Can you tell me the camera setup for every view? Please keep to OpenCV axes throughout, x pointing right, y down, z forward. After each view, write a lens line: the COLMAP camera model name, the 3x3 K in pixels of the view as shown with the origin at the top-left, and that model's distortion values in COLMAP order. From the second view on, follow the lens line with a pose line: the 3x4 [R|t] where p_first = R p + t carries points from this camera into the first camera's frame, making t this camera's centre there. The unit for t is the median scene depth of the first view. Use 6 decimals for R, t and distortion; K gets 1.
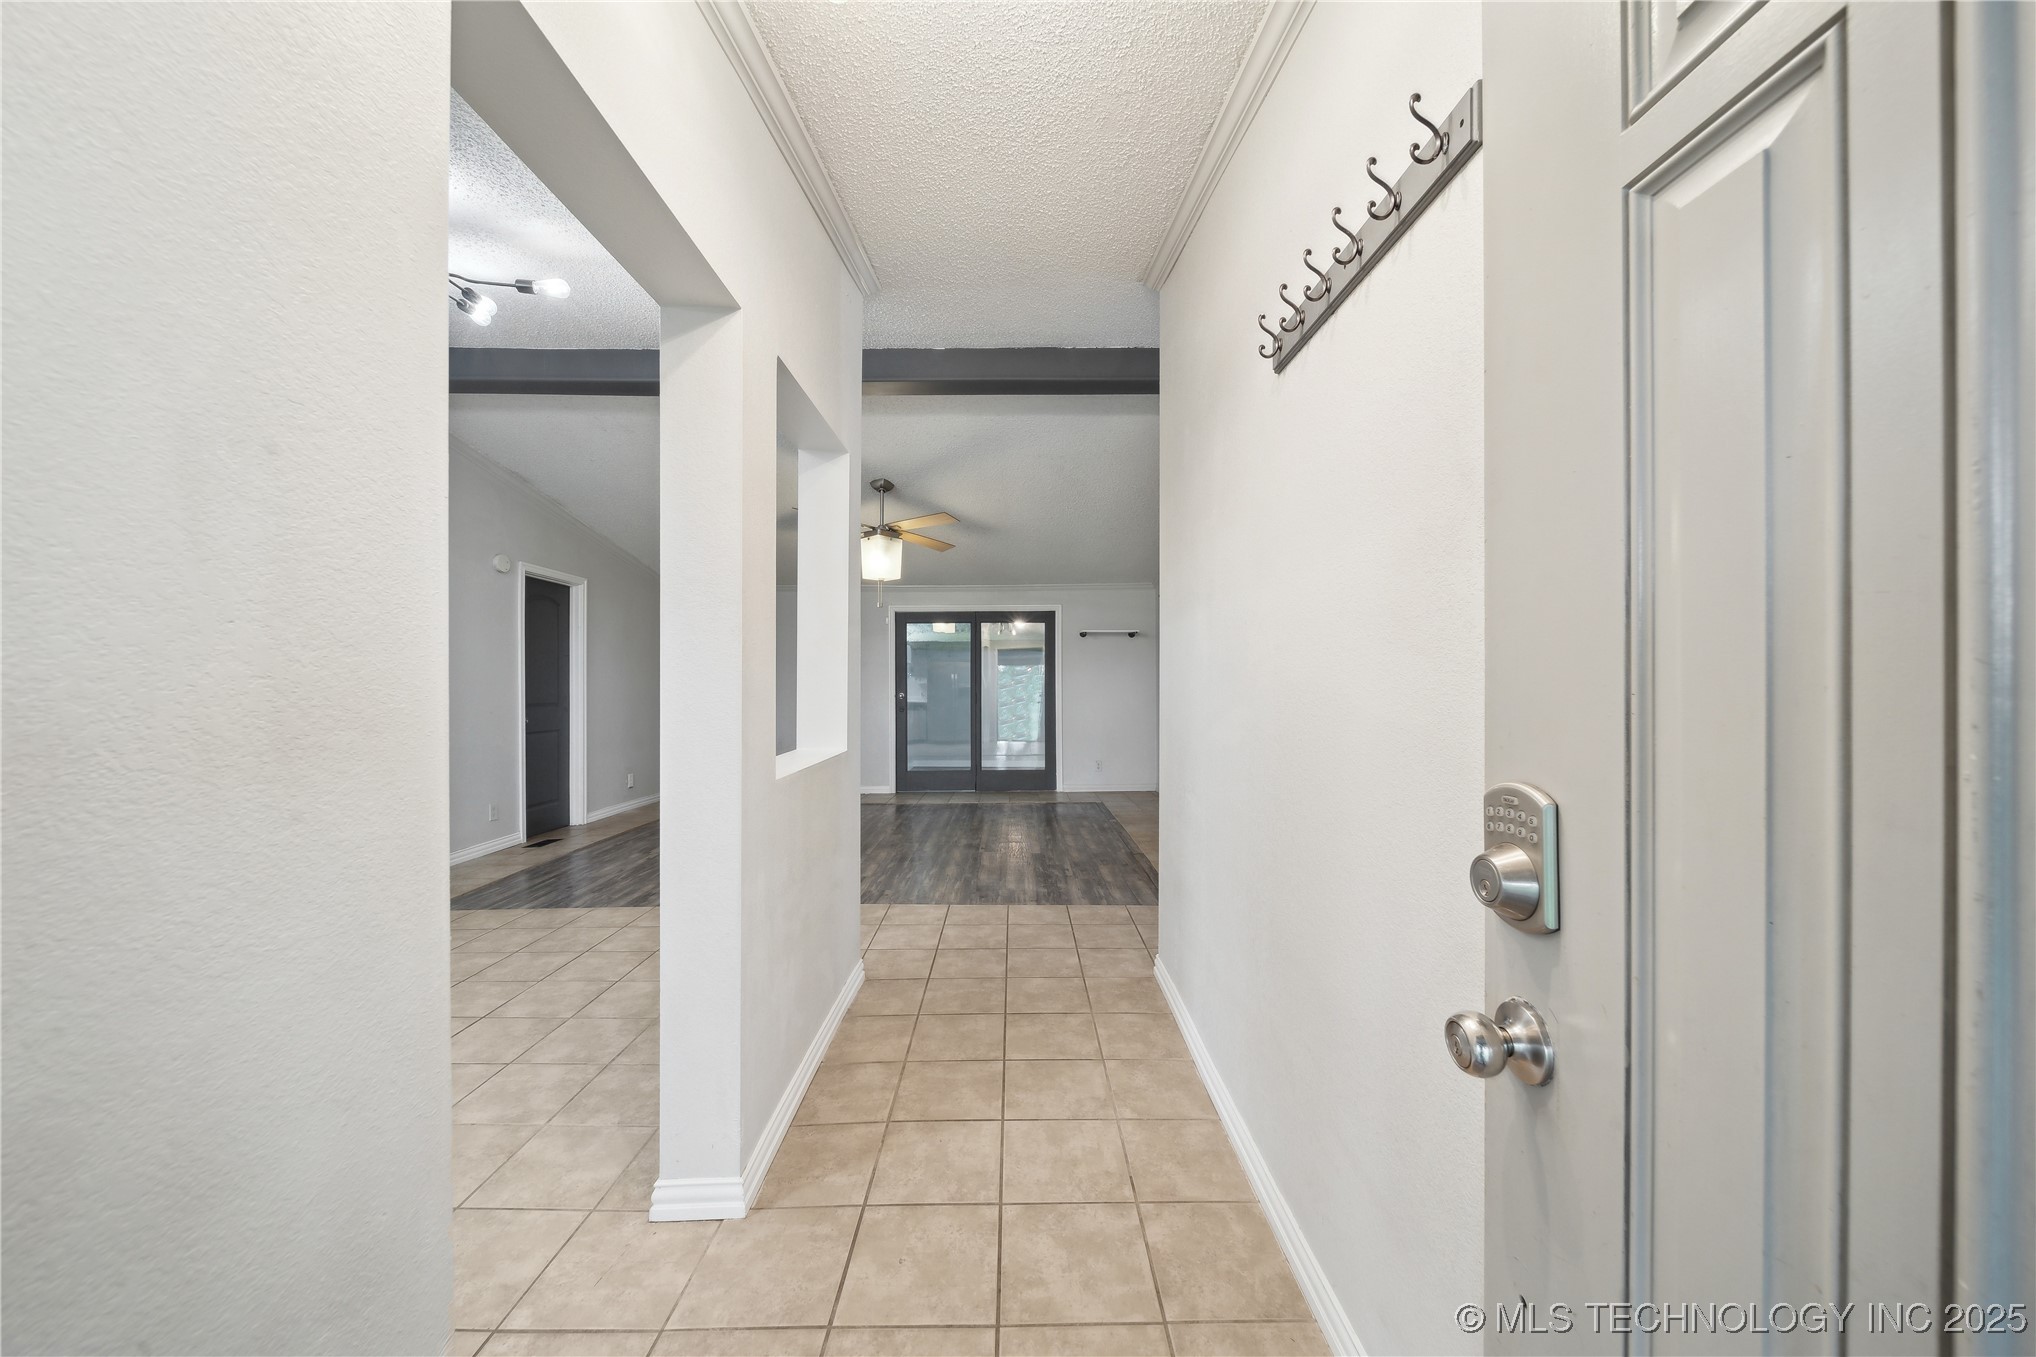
lens RADIAL K [[716.0, 0, 1020.5], [0, 716.0, 687.7], [0, 0, 1]] dist [-0.001156, -0.000958]
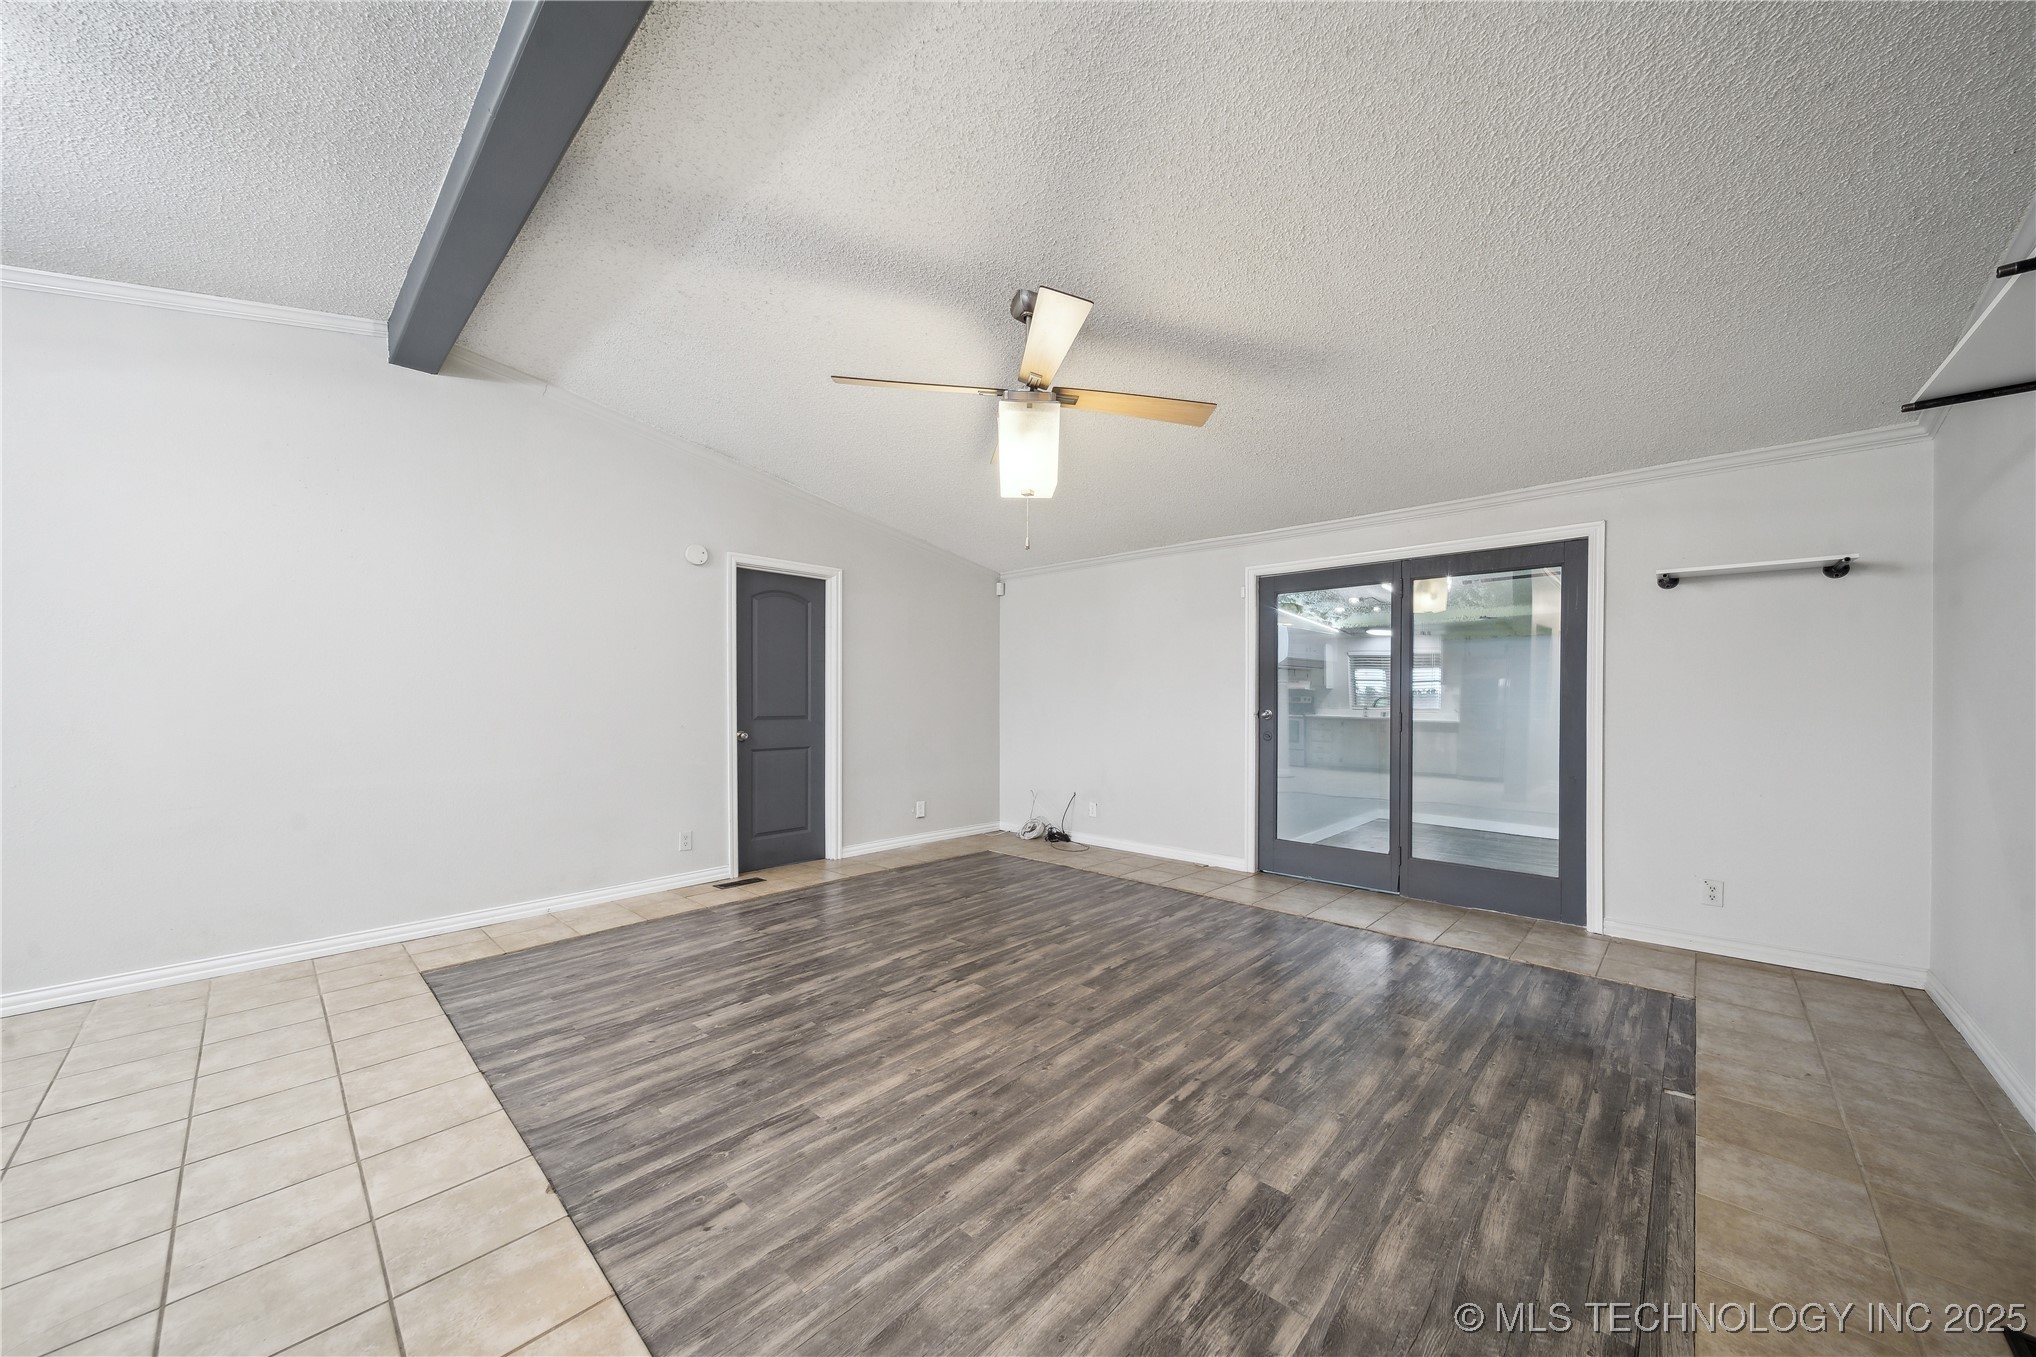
lens RADIAL K [[716.0, 0, 1025.0], [0, 716.0, 683.6], [0, 0, 1]] dist [-0.001156, -0.000958]
pose [[0.721143, -0.004782, -0.692769, 0.354139], [-0.007328, 0.999868, -0.014529, -0.014526], [0.692747, 0.015554, 0.721013, 1.423738]]
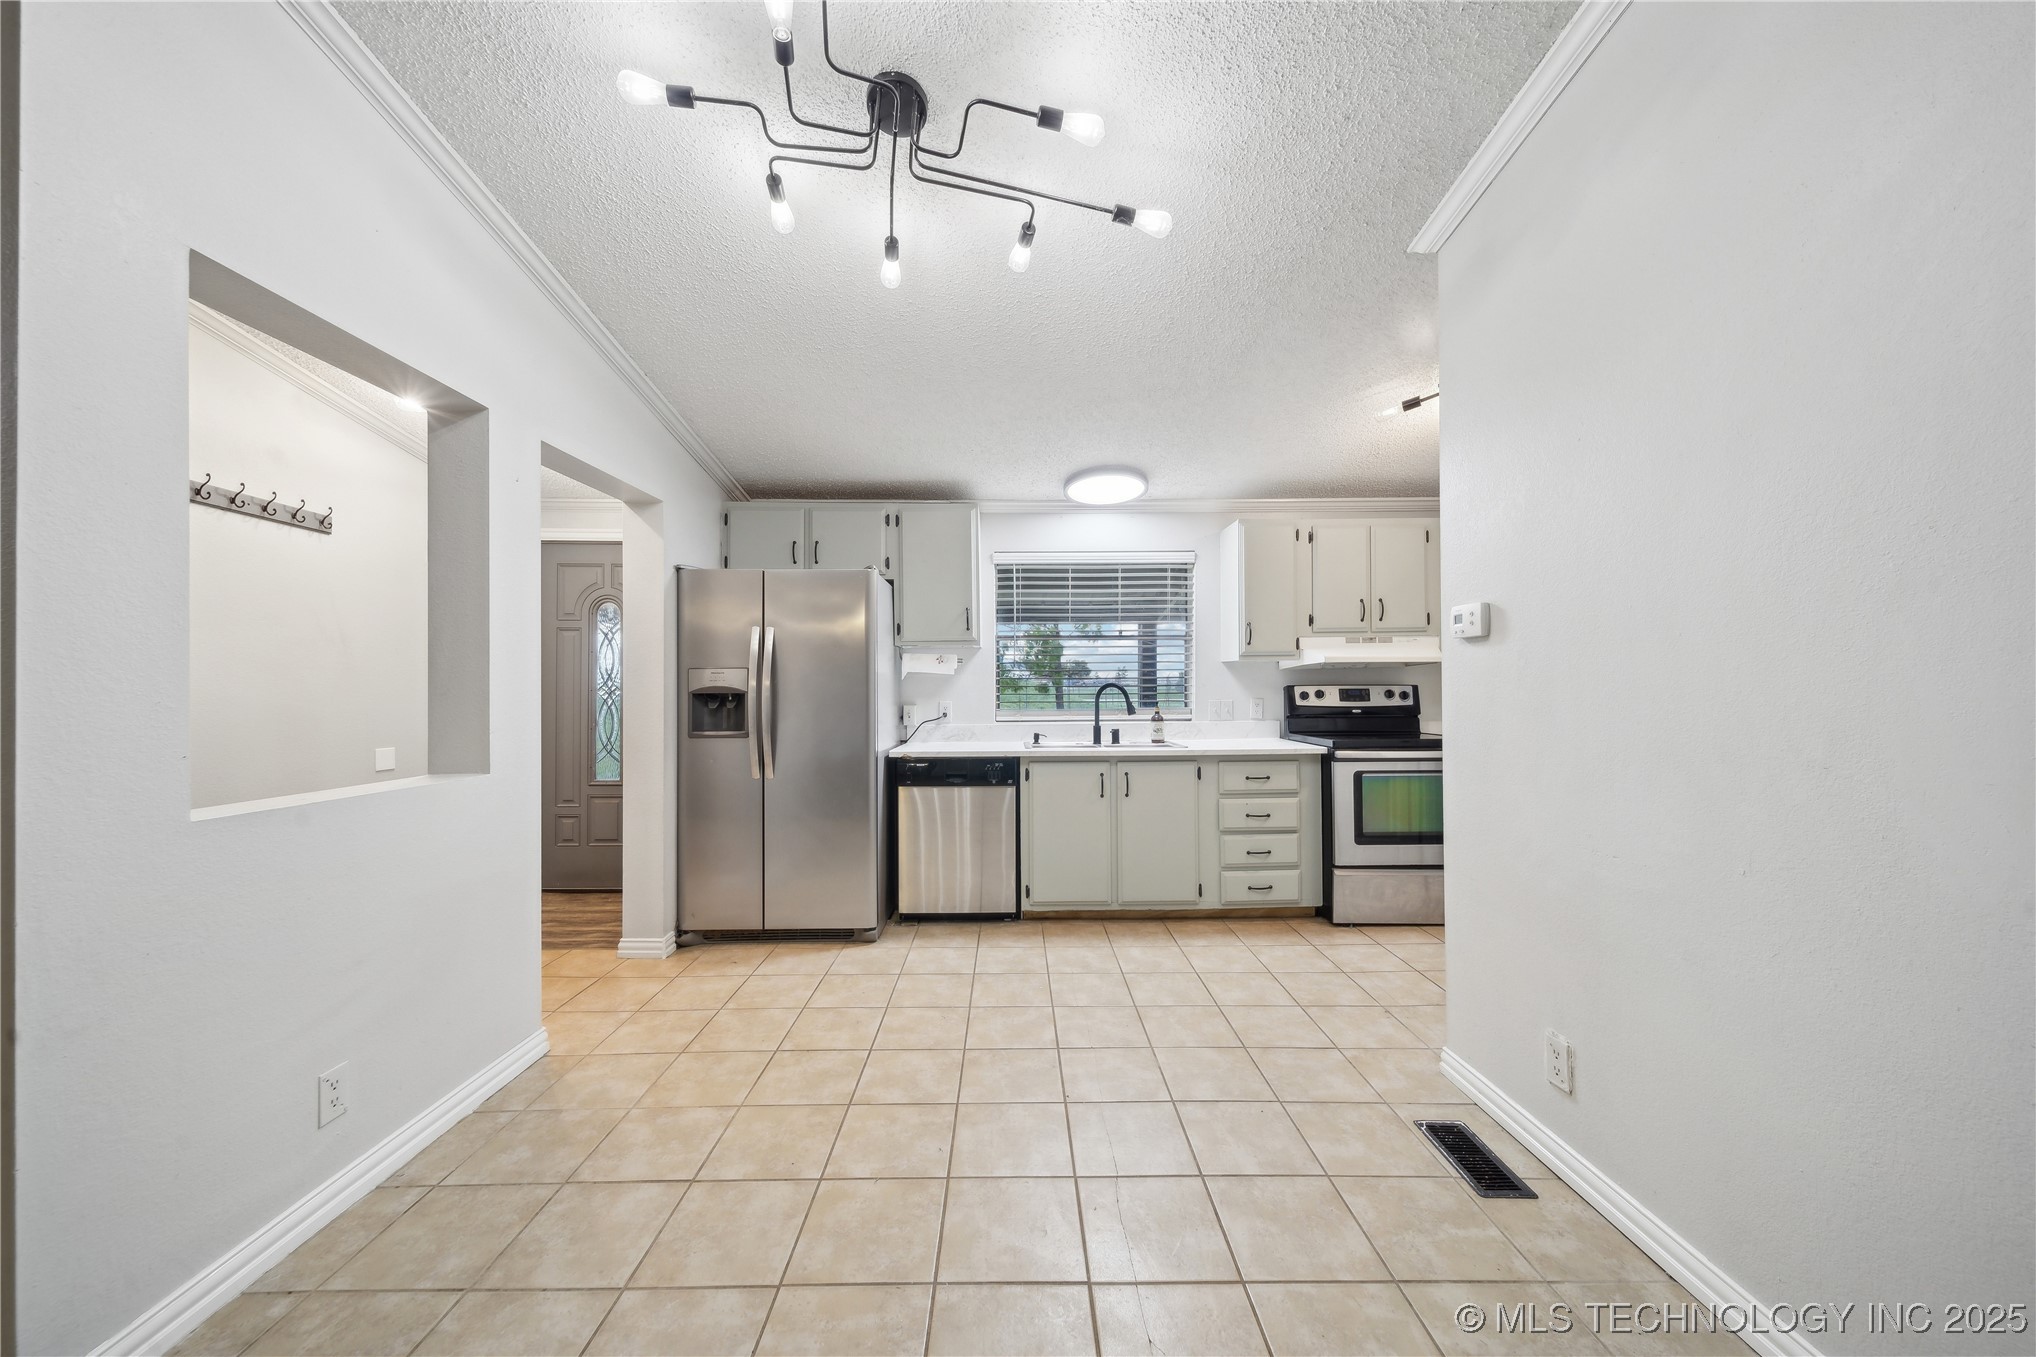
lens RADIAL K [[716.0, 0, 1020.2], [0, 716.0, 682.6], [0, 0, 1]] dist [-0.001156, -0.000958]
pose [[-0.999988, 0.004708, 0.001624, -1.024826], [0.004713, 0.999985, 0.002808, -0.010814], [-0.001611, 0.002816, -0.999995, 1.691073]]
